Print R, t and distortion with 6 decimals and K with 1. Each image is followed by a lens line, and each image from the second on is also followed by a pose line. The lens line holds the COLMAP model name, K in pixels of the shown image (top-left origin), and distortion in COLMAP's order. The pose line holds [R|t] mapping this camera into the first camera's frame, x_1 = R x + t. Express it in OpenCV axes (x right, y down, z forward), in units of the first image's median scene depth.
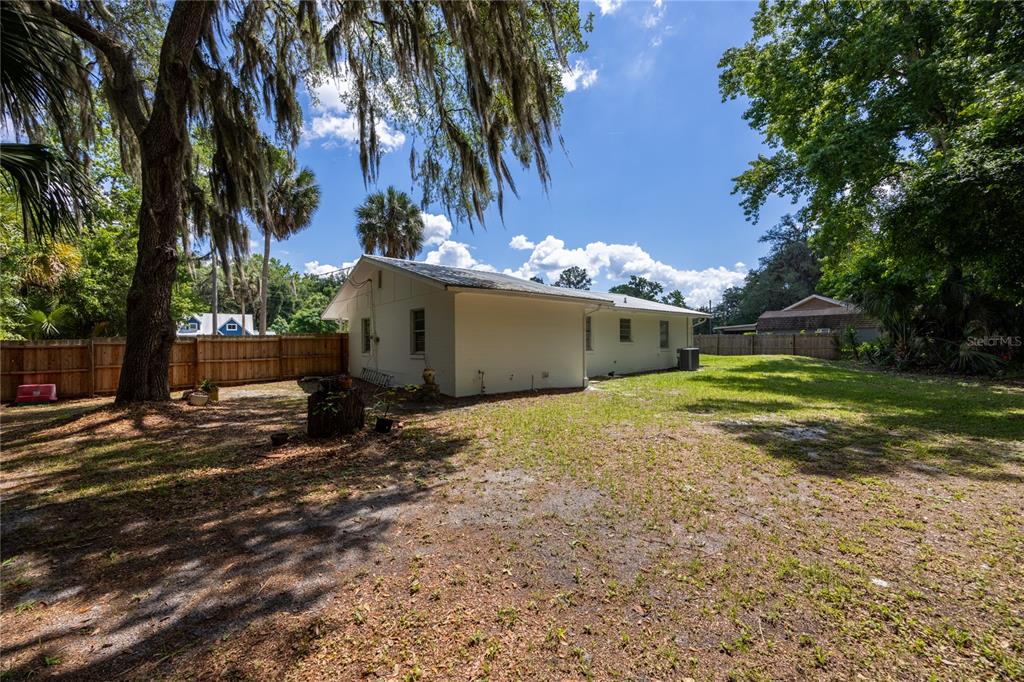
lens RADIAL K [[402.3, 0, 511.5], [0, 402.3, 340.5], [0, 0, 1]] dist [0.000148, 0.000233]
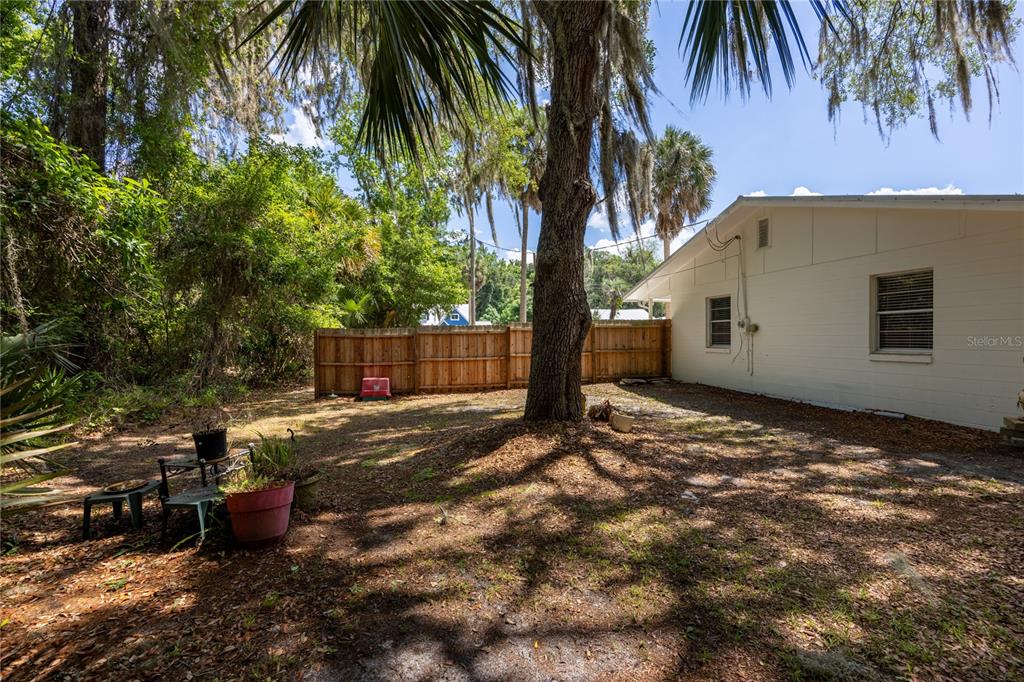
lens RADIAL K [[465.2, 0, 508.4], [0, 465.2, 339.7], [0, 0, 1]] dist [-0.002208, -0.000253]
pose [[0.897893, 0.009868, -0.440103, -0.365247], [-0.001791, 0.999822, 0.018763, 0.003072], [0.440210, -0.016059, 0.897751, 0.160072]]
